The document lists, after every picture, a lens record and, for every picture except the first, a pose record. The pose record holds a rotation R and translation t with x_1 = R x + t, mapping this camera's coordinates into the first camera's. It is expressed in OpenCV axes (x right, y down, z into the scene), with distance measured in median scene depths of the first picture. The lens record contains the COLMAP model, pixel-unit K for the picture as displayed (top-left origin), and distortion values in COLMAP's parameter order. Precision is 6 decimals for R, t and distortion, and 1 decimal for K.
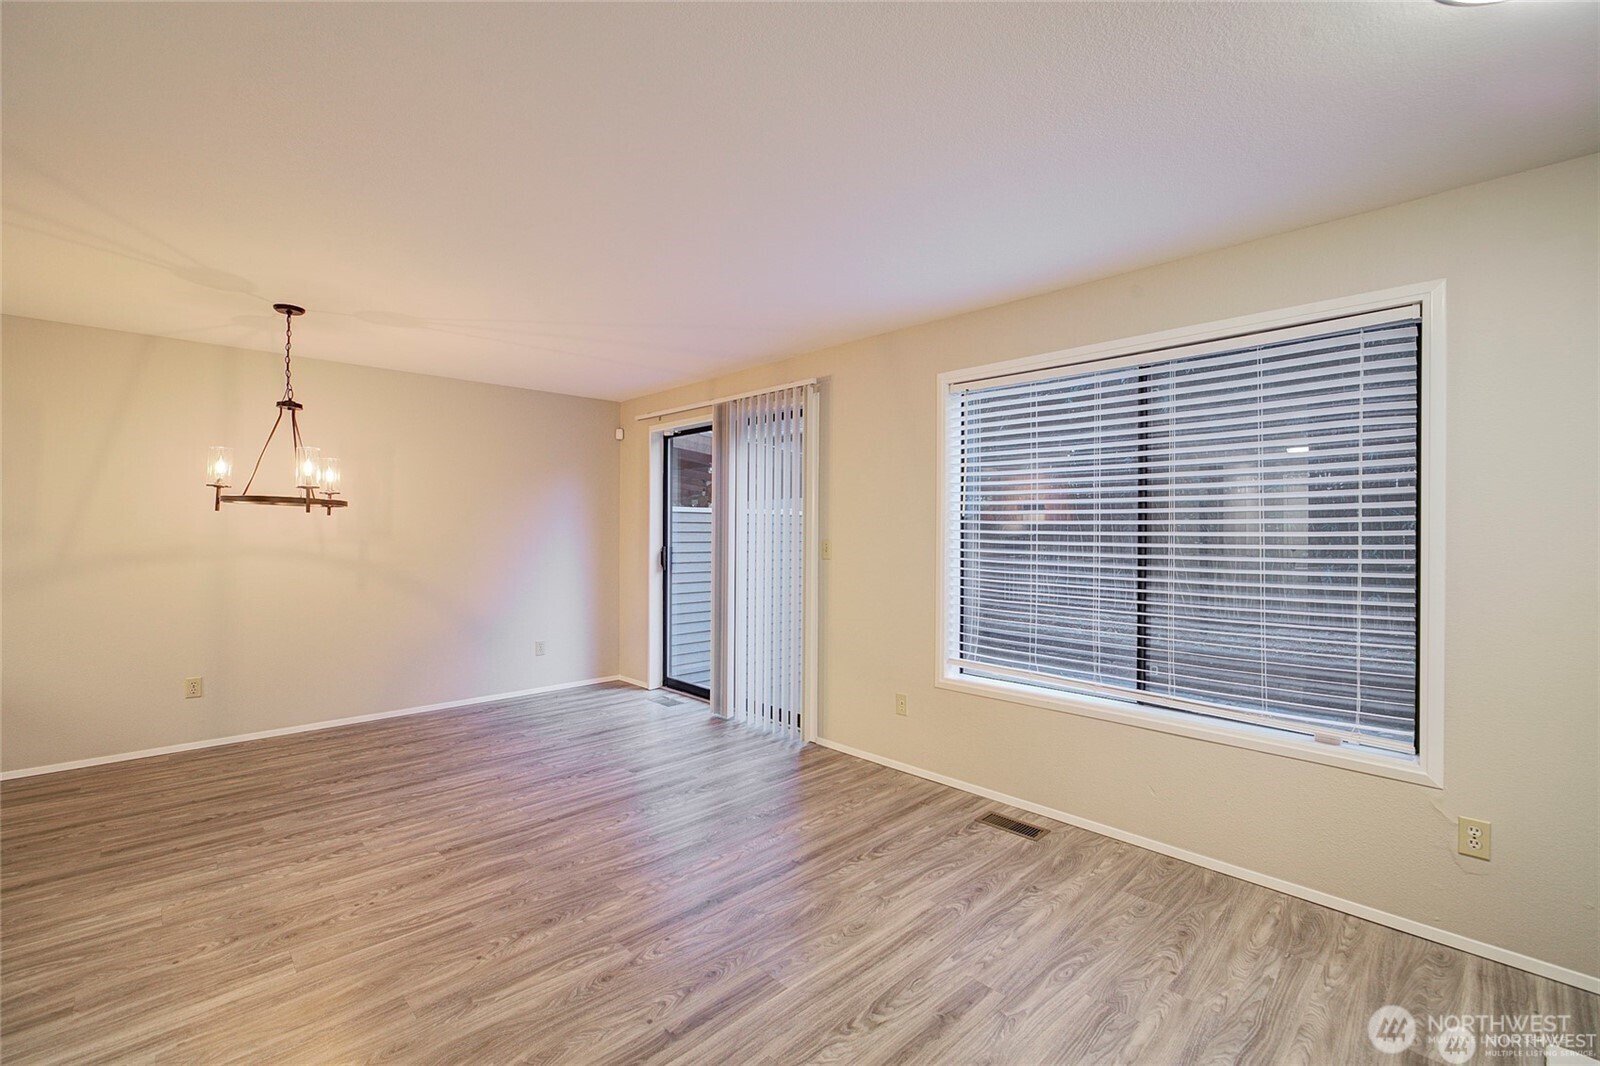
lens RADIAL K [[685.0, 0, 796.3], [0, 685.0, 530.5], [0, 0, 1]] dist [-0.011522, 0.001117]
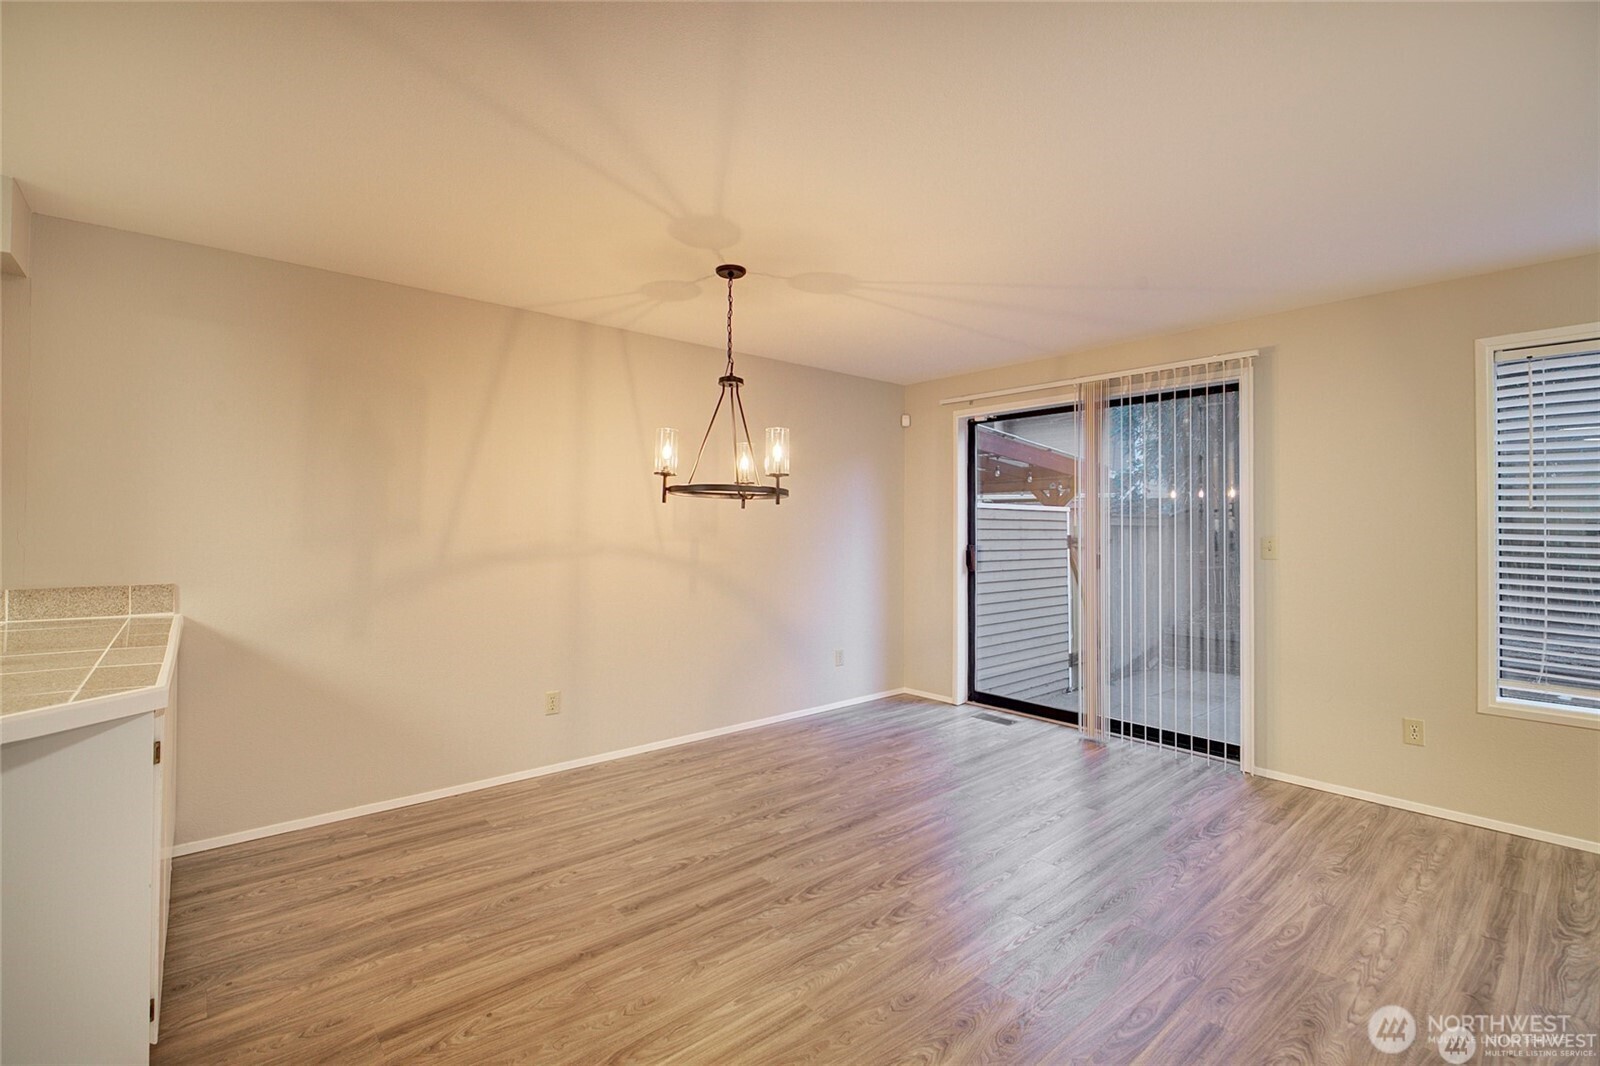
lens RADIAL K [[704.3, 0, 797.2], [0, 704.3, 522.3], [0, 0, 1]] dist [-0.012552, 0.001103]
pose [[0.998643, -0.000799, -0.052076, -0.621639], [0.000329, 0.999959, -0.009034, 0.003369], [0.052081, 0.009004, 0.998602, 0.114053]]
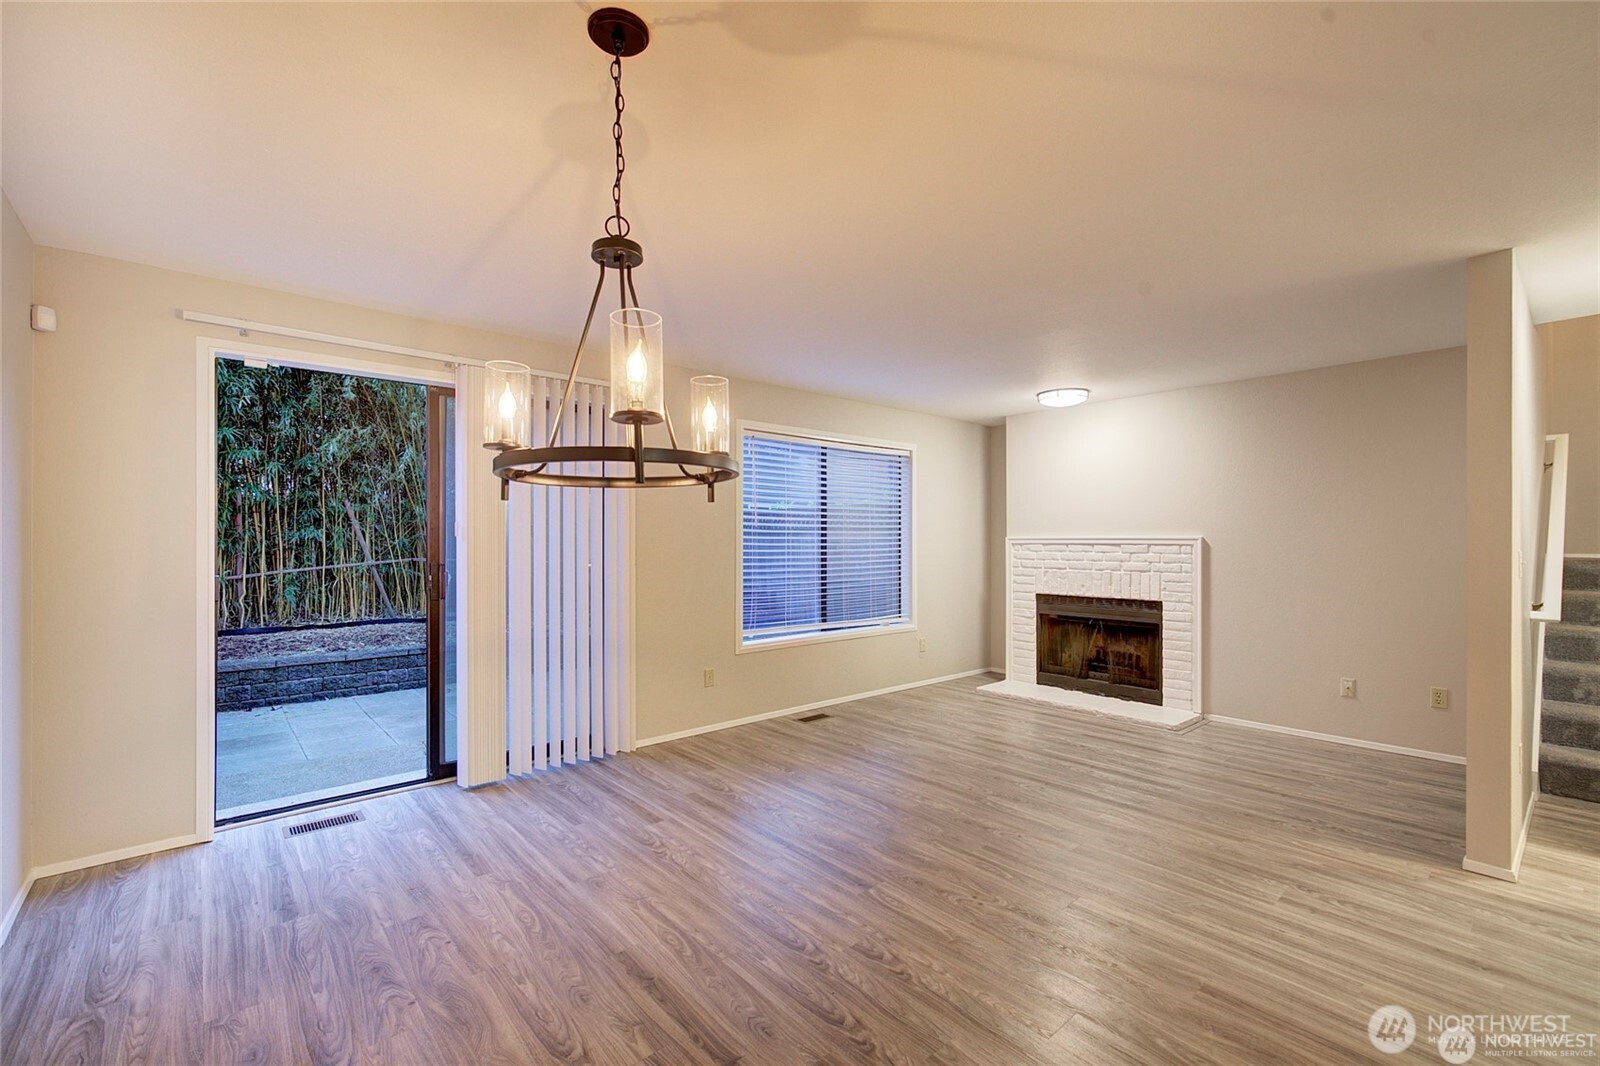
lens RADIAL K [[690.3, 0, 801.7], [0, 690.3, 540.3], [0, 0, 1]] dist [-0.001211, -0.000205]
pose [[0.038910, -0.004163, 0.999234, -1.201234], [0.001286, 0.999991, 0.004116, 0.001531], [-0.999242, 0.001125, 0.038915, 0.873816]]
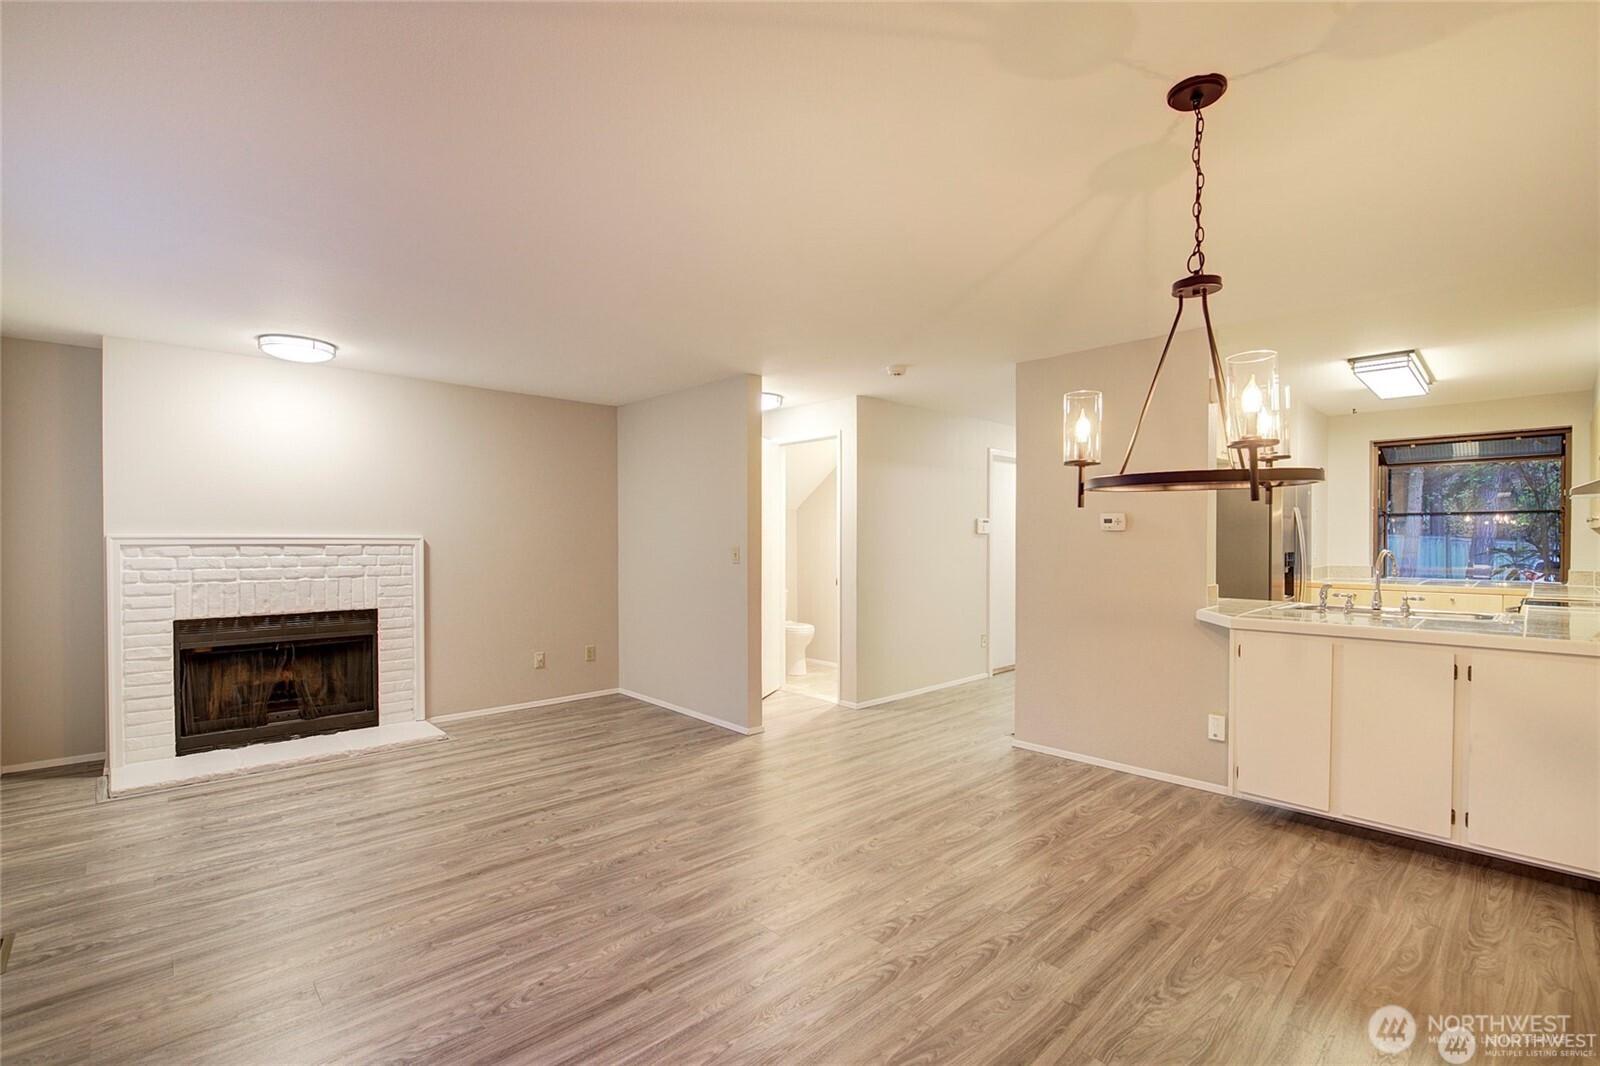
lens RADIAL K [[706.0, 0, 798.0], [0, 706.0, 543.4], [0, 0, 1]] dist [-0.012475, 0.000226]
pose [[-0.999955, -0.006265, 0.007175, -0.466447], [-0.006221, 0.999962, 0.006042, 0.001525], [-0.007213, 0.005997, -0.999956, 1.530440]]
